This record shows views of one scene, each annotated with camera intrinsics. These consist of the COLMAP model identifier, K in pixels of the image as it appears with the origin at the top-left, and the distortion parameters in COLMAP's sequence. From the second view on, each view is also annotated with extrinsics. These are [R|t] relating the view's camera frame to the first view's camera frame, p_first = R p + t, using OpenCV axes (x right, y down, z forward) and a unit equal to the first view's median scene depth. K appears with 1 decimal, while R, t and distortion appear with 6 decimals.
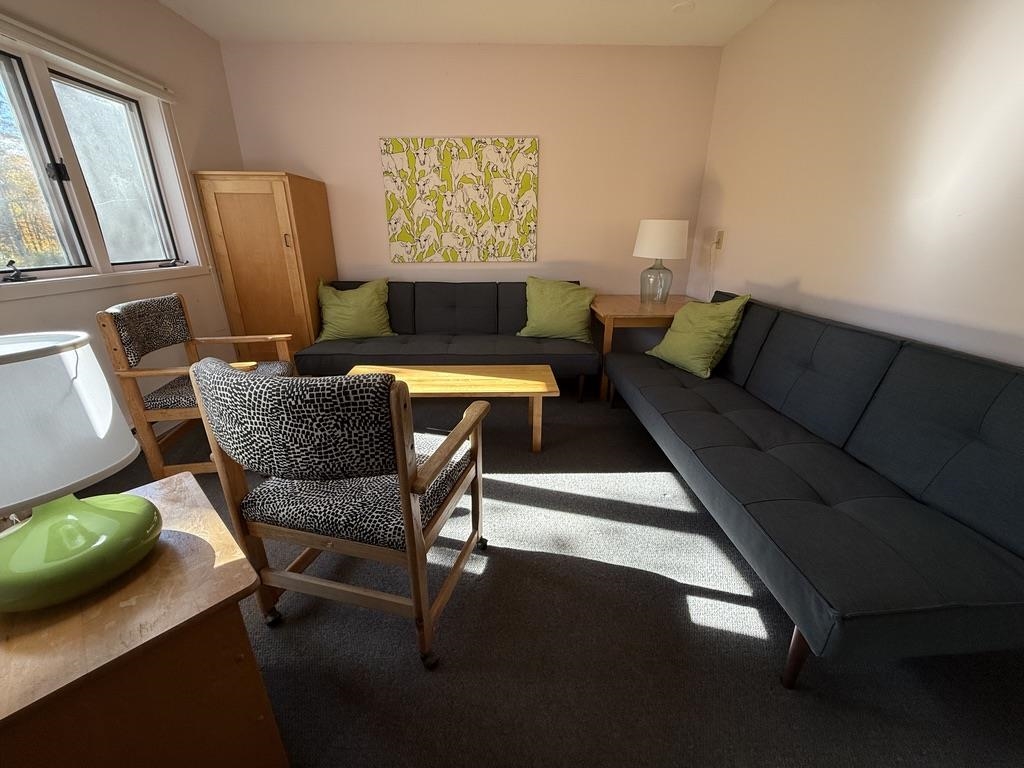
lens RADIAL K [[407.5, 0, 512.0], [0, 407.5, 384.0], [0, 0, 1]] dist [0.000223, 0.000053]
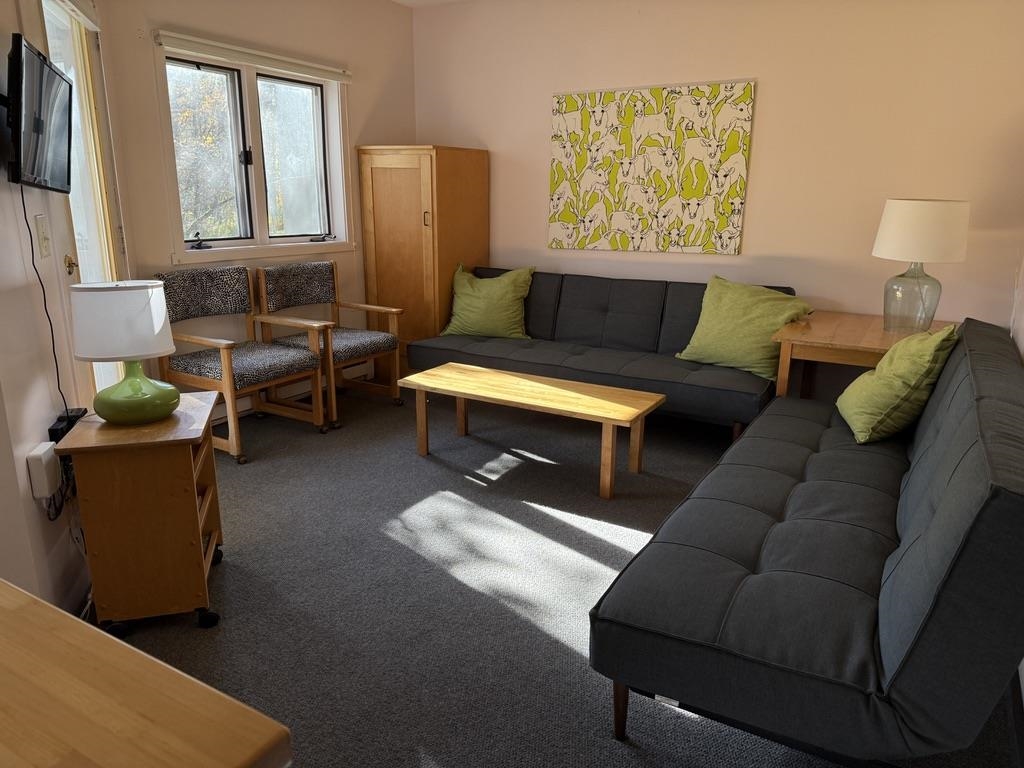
lens RADIAL K [[721.2, 0, 512.0], [0, 721.2, 384.0], [0, 0, 1]] dist [0.144483, -0.277409]
pose [[0.852405, 0.140729, -0.503588, 0.409903], [-0.189360, 0.980809, -0.046433, 0.037470], [0.487389, 0.134939, 0.862695, -0.208909]]
